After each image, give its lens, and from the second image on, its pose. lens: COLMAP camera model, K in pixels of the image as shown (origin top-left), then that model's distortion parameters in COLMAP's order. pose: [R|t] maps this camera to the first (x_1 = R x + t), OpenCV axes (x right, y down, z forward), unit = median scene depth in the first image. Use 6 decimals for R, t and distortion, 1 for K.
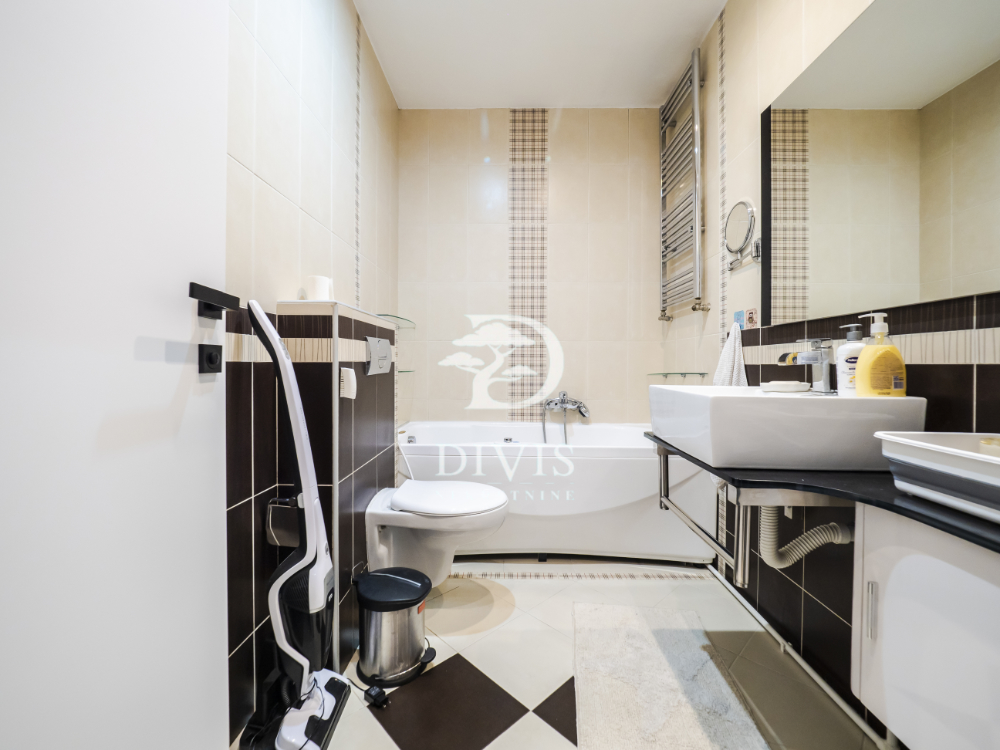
lens RADIAL K [[419.3, 0, 495.9], [0, 419.3, 366.3], [0, 0, 1]] dist [-0.004173, -0.001645]
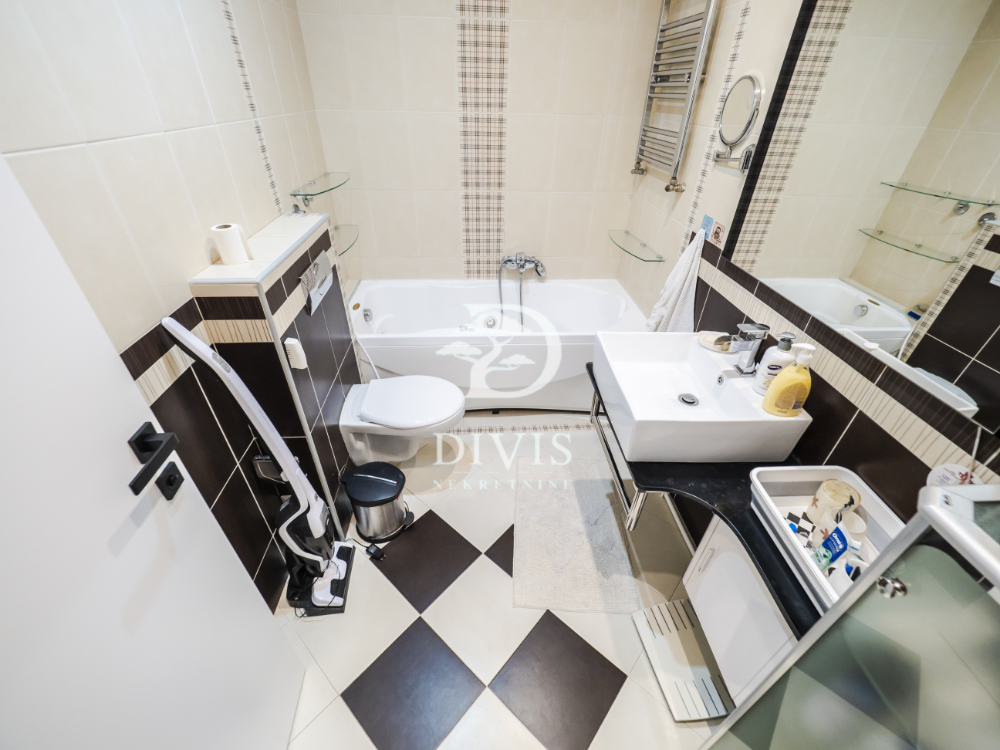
lens RADIAL K [[419.3, 0, 496.2], [0, 419.3, 369.3], [0, 0, 1]] dist [-0.004173, -0.001645]
pose [[0.996157, -0.041411, 0.077175, 0.032920], [-0.009034, 0.827879, 0.560835, -0.413262], [-0.087116, -0.559377, 0.824323, 0.106721]]
